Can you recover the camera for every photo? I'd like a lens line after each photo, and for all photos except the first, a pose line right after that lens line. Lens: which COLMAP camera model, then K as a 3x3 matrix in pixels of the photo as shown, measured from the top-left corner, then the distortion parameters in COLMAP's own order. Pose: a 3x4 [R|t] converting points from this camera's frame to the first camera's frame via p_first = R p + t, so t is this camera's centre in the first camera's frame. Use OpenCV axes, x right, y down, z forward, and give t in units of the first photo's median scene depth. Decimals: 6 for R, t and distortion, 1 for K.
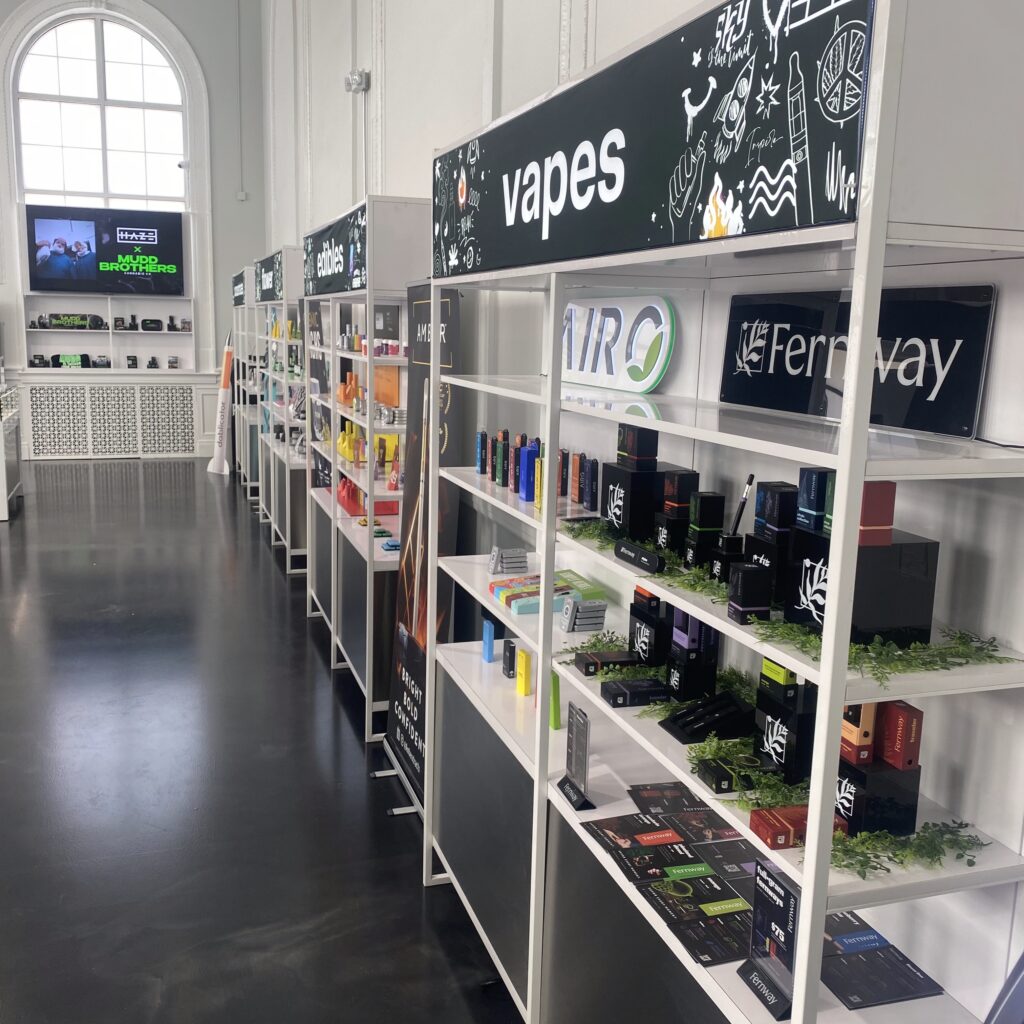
lens RADIAL K [[889.6, 0, 410.7], [0, 889.6, 489.6], [0, 0, 1]] dist [-0.001123, 0.003336]
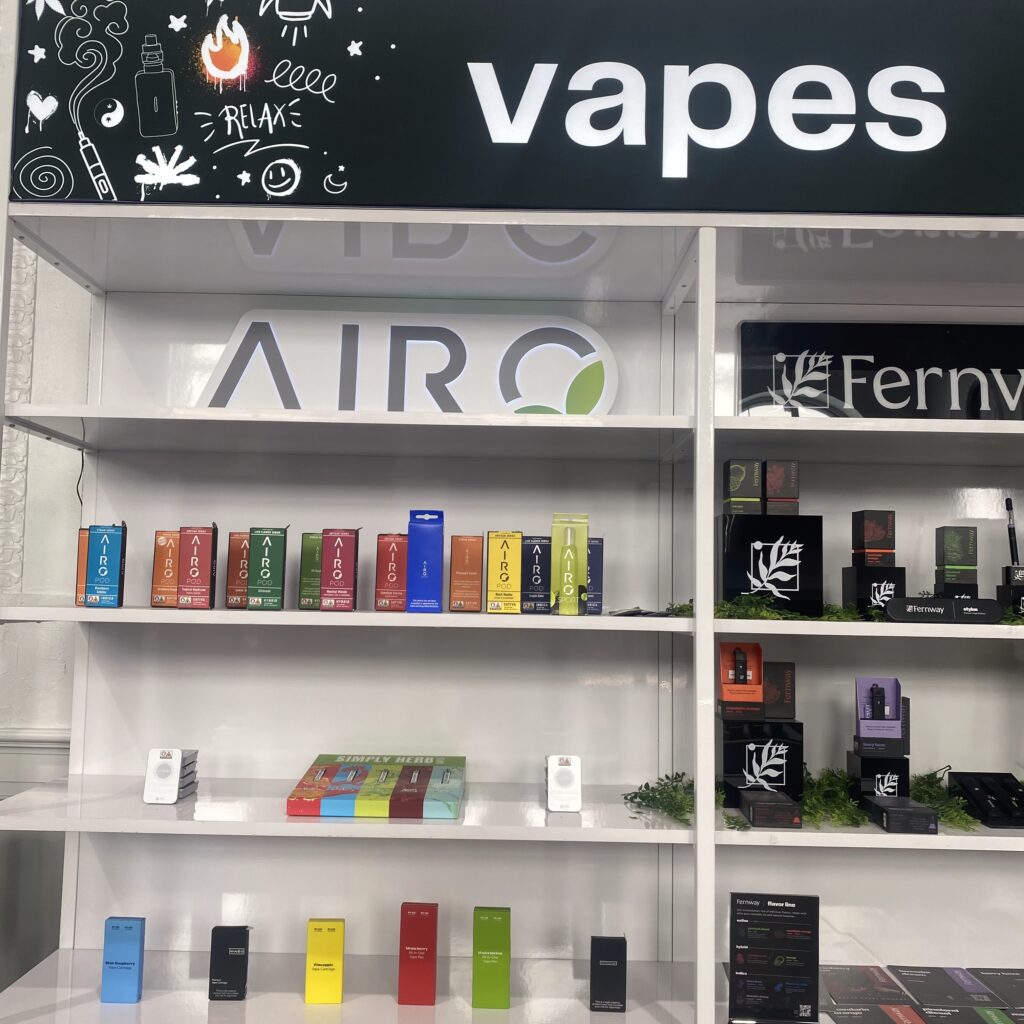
lens RADIAL K [[1065.4, 0, 484.9], [0, 1065.4, 514.8], [0, 0, 1]] dist [0.005694, 0.029068]
pose [[0.331422, 0.074201, 0.940560, -0.700206], [0.129463, 0.983896, -0.123239, 0.056996], [-0.934558, 0.162611, 0.316478, 1.005384]]
